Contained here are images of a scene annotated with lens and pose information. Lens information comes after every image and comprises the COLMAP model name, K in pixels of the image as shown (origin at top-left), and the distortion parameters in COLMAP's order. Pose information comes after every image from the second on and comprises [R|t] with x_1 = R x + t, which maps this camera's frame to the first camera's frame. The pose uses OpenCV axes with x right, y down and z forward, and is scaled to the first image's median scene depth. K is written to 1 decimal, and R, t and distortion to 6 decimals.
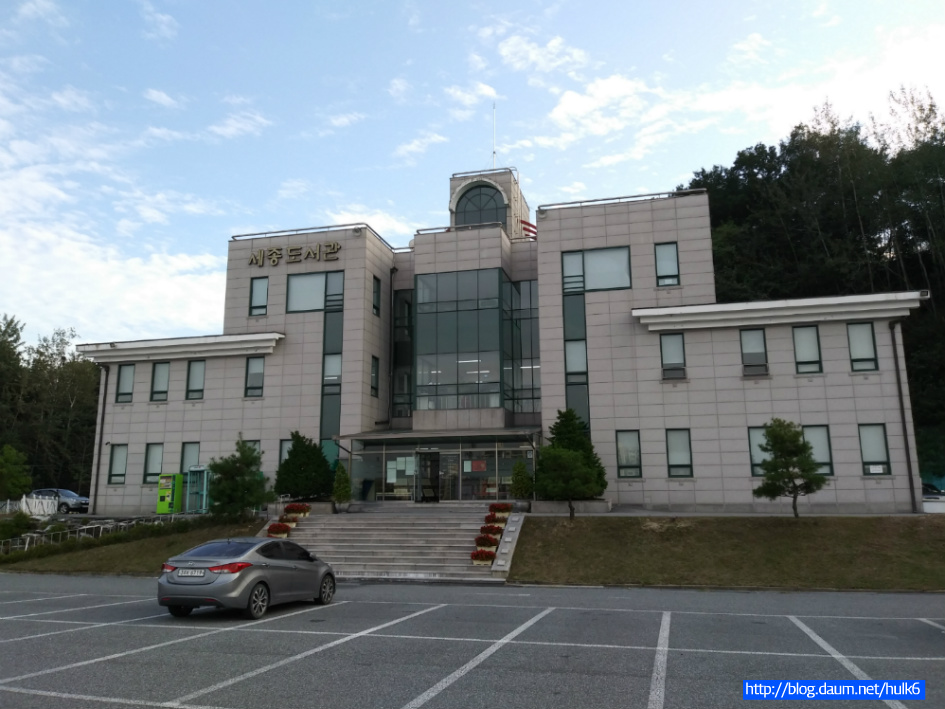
lens RADIAL K [[775.8, 0, 472.5], [0, 775.8, 354.5], [0, 0, 1]] dist [0.001458, -0.002508]
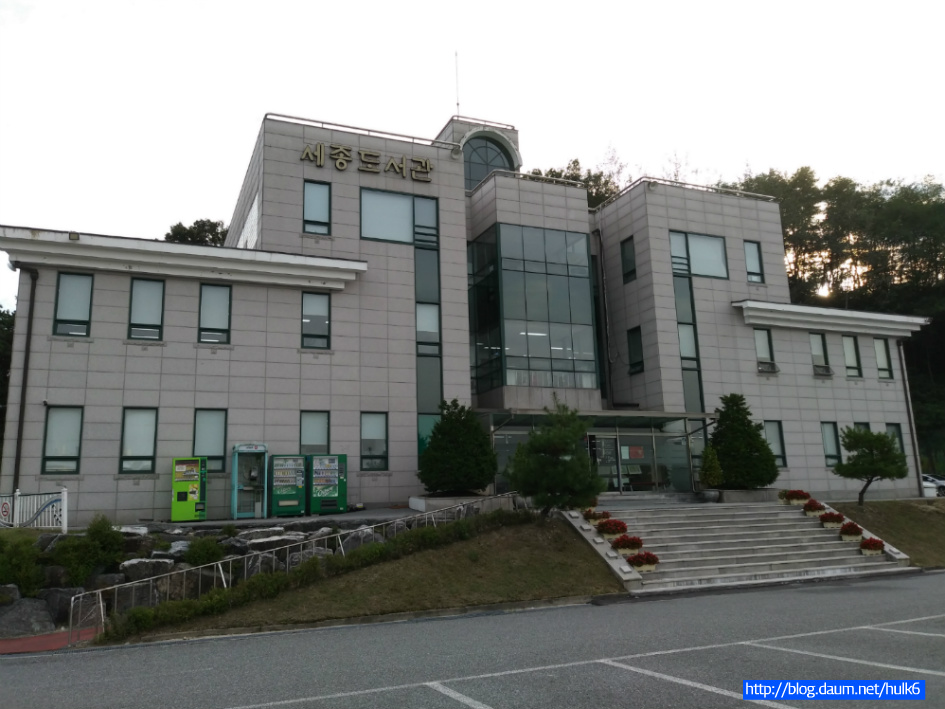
lens RADIAL K [[775.8, 0, 472.5], [0, 775.8, 354.5], [0, 0, 1]] dist [0.001458, -0.002508]
pose [[0.790159, 0.098051, 0.605009, -0.605501], [-0.092663, 0.994885, -0.040216, 0.076415], [-0.605857, -0.024285, 0.795203, 0.368974]]
